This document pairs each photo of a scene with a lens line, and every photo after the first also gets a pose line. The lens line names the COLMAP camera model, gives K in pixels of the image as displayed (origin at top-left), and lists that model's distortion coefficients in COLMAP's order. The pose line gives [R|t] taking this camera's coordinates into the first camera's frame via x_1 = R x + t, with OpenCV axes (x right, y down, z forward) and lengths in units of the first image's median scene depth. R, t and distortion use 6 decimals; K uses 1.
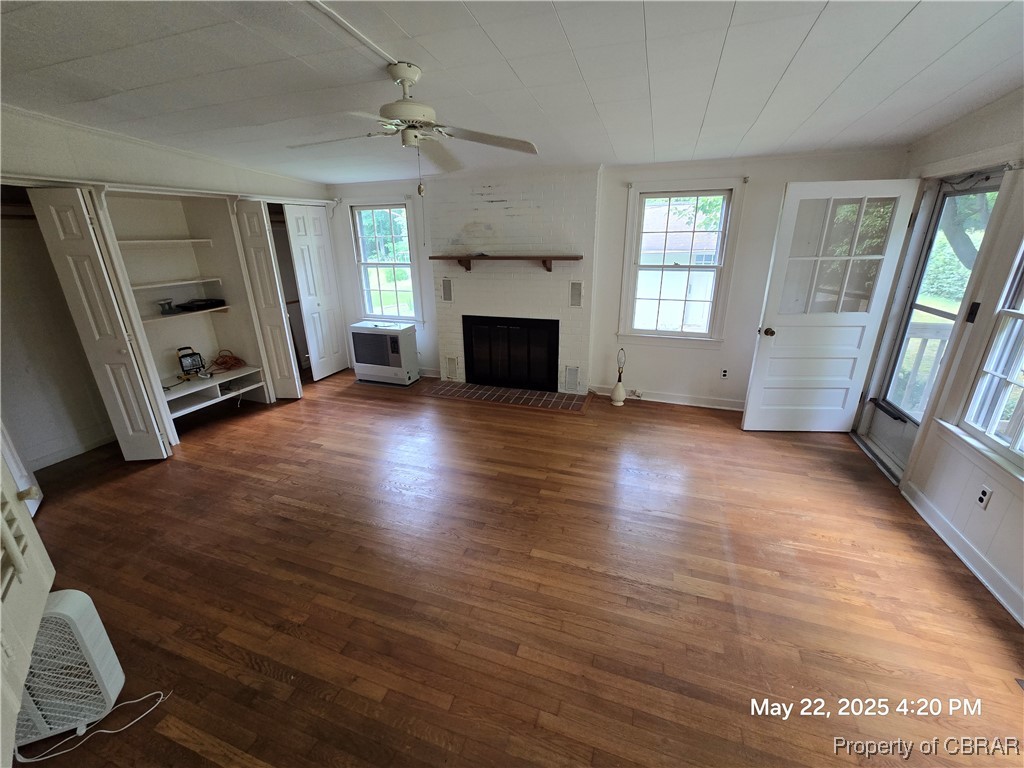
lens RADIAL K [[421.3, 0, 528.7], [0, 421.3, 384.4], [0, 0, 1]] dist [-0.000565, -0.000436]
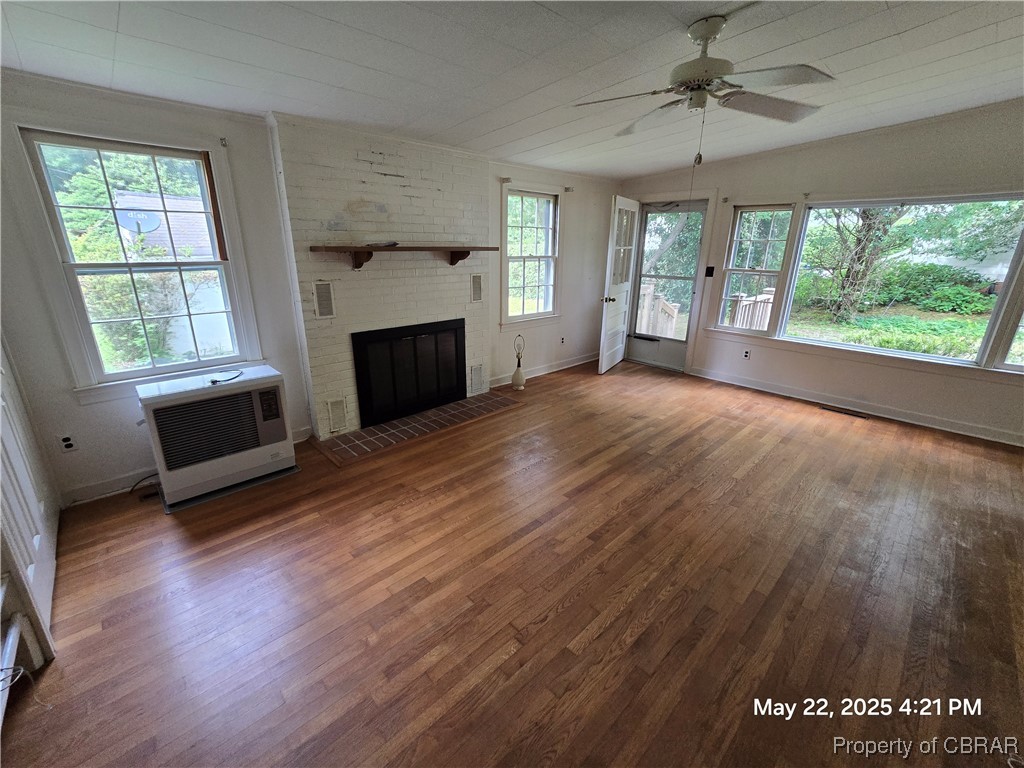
lens RADIAL K [[421.3, 0, 506.2], [0, 421.3, 382.6], [0, 0, 1]] dist [-0.000565, -0.000436]
pose [[0.473729, -0.257020, 0.842331, -0.684492], [0.284254, 0.949898, 0.129977, -0.113111], [-0.833535, 0.177862, 0.523053, 0.472484]]
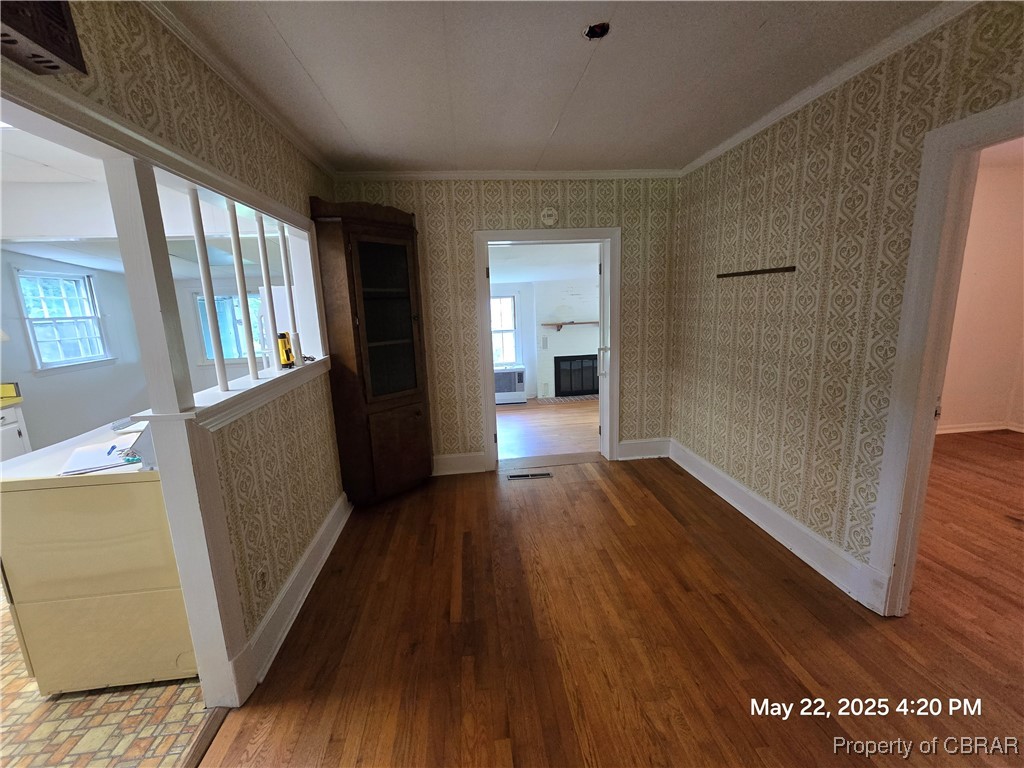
lens RADIAL K [[421.3, 0, 511.1], [0, 421.3, 381.2], [0, 0, 1]] dist [-0.000565, -0.000436]
pose [[0.907521, -0.105014, 0.406666, -1.103476], [0.172083, 0.976207, -0.131935, 0.140817], [-0.383135, 0.189714, 0.904000, -0.509733]]
